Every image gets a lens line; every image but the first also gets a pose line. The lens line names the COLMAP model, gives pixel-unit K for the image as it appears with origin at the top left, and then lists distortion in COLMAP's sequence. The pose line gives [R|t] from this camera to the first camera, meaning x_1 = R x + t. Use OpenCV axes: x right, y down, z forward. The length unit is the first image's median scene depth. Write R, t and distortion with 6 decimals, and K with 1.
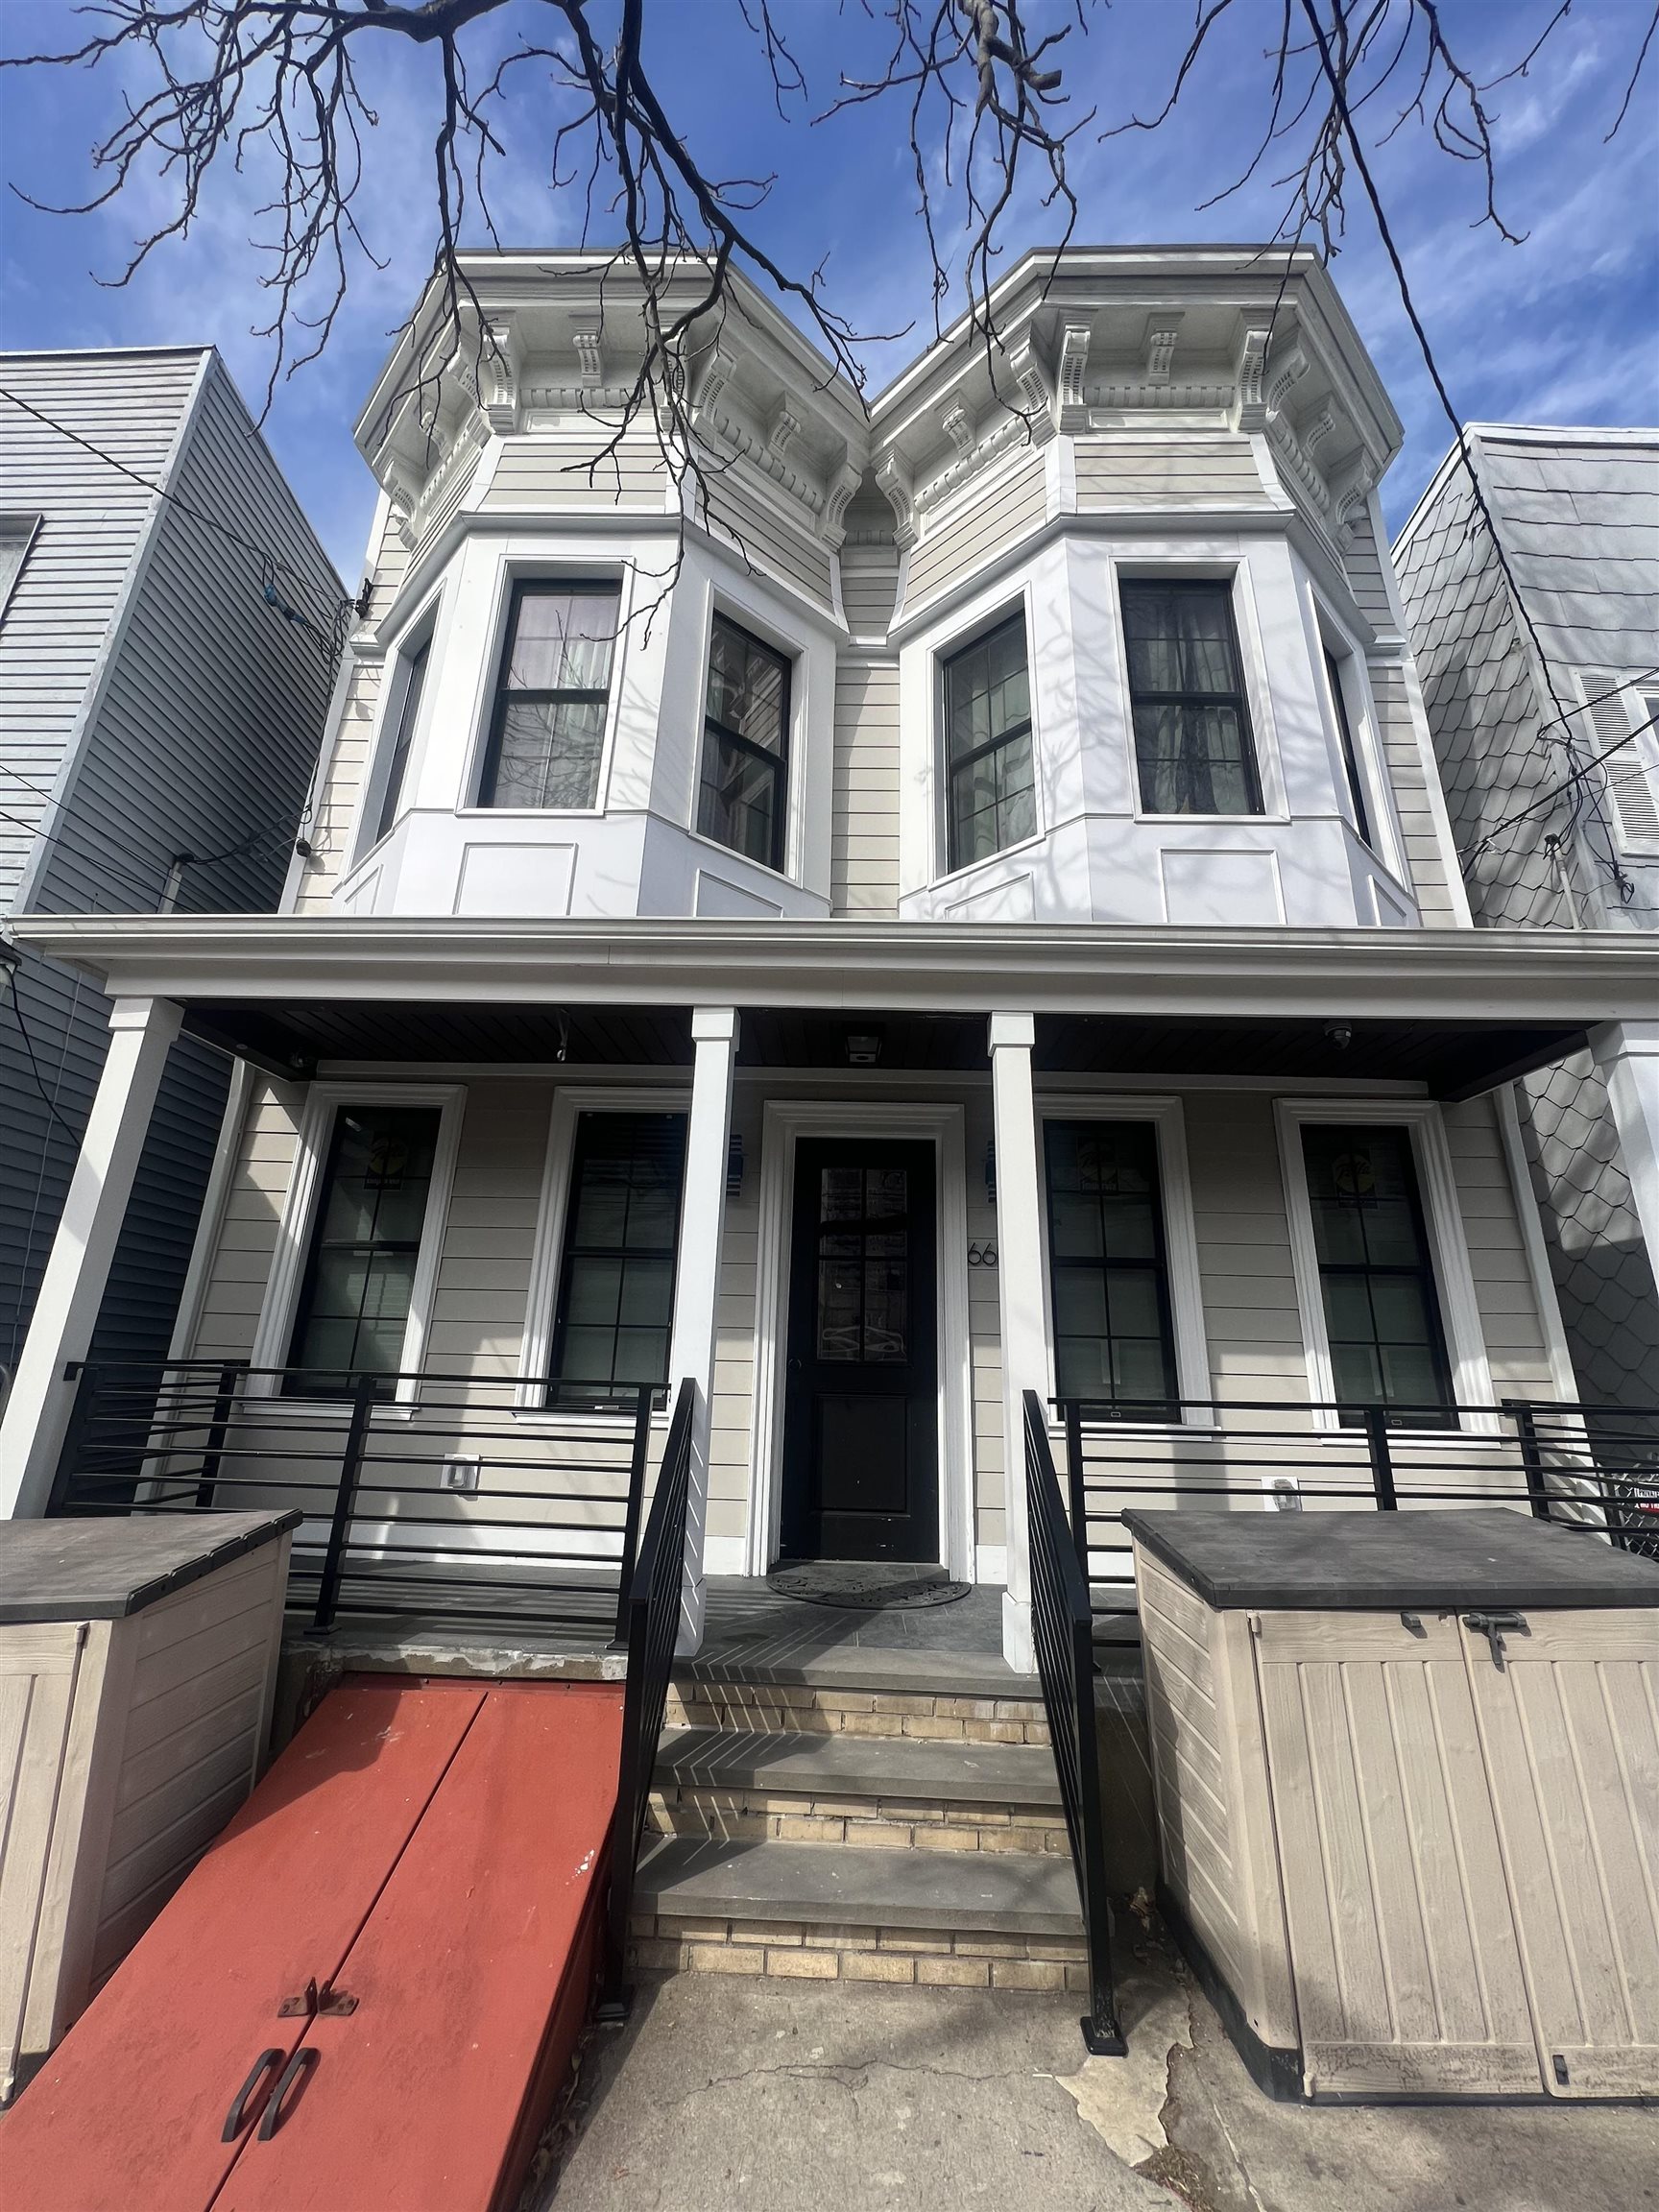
lens RADIAL K [[883.9, 0, 833.4], [0, 883.9, 1102.8], [0, 0, 1]] dist [0.000987, -0.000212]
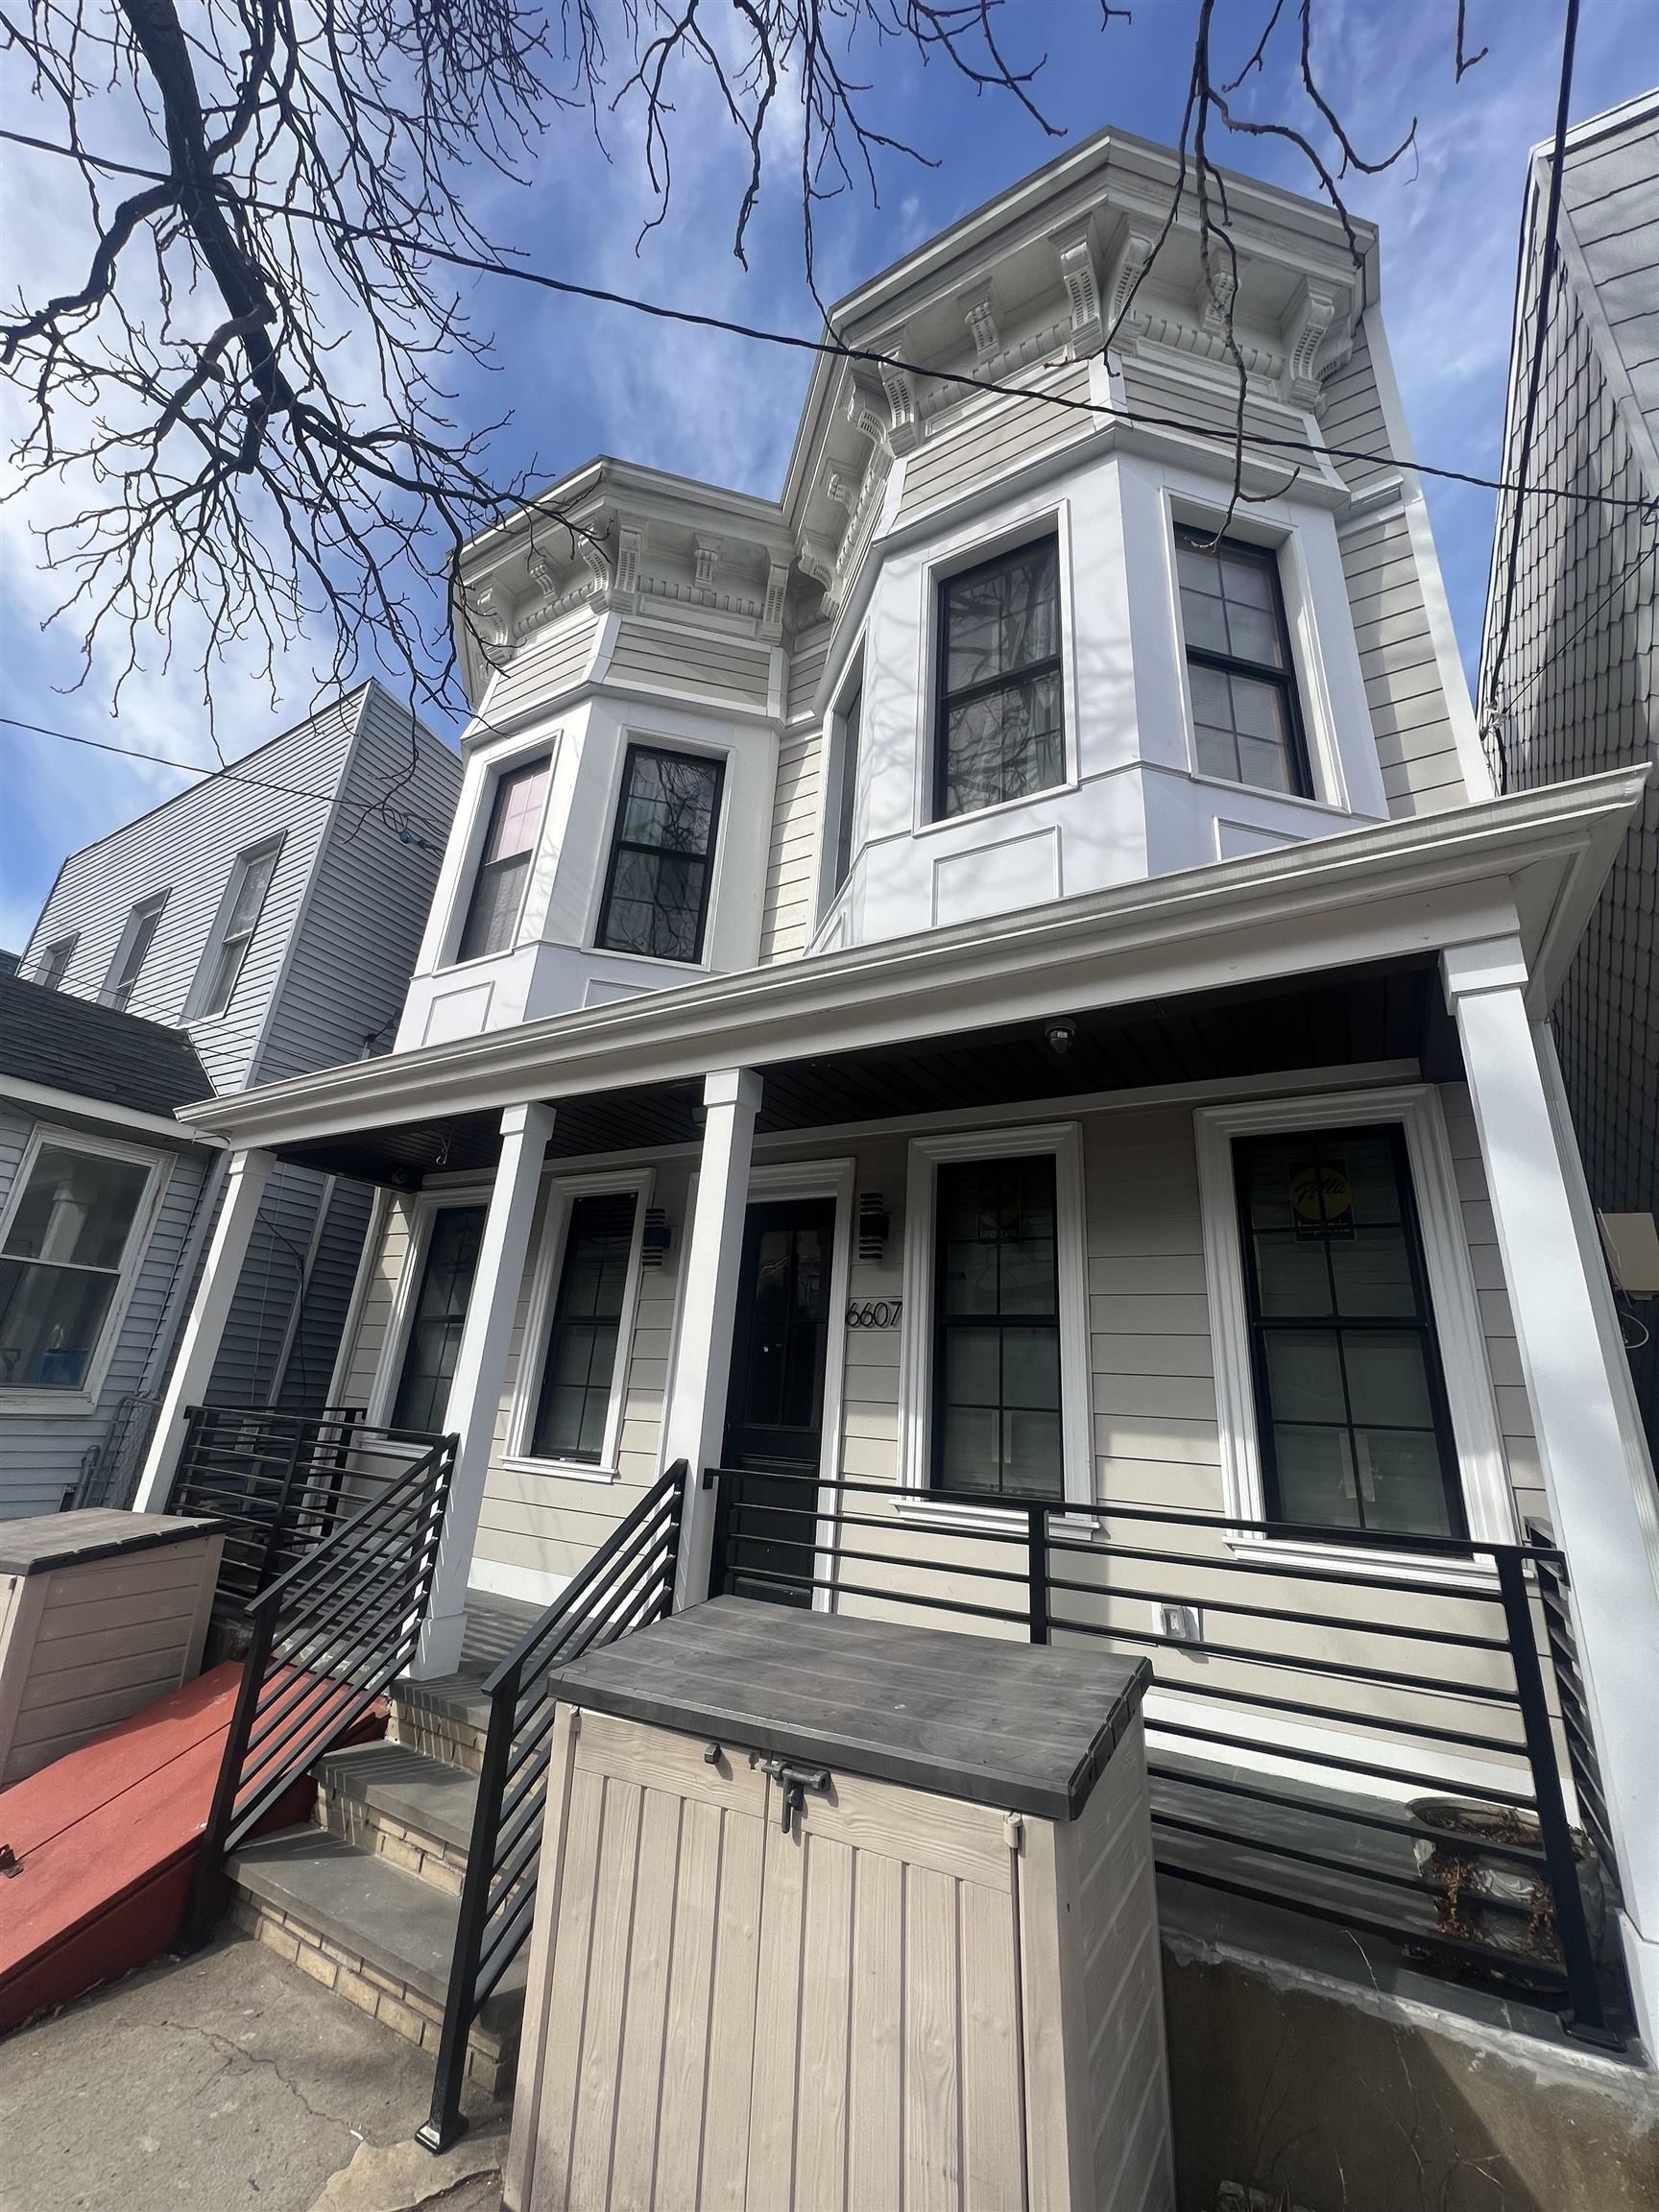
lens RADIAL K [[883.9, 0, 833.4], [0, 883.9, 1102.8], [0, 0, 1]] dist [0.000987, -0.000212]
pose [[0.874518, -0.134592, -0.465944, 0.645344], [0.104645, 0.990456, -0.089697, 0.029607], [0.473570, 0.029683, 0.880256, 0.153027]]
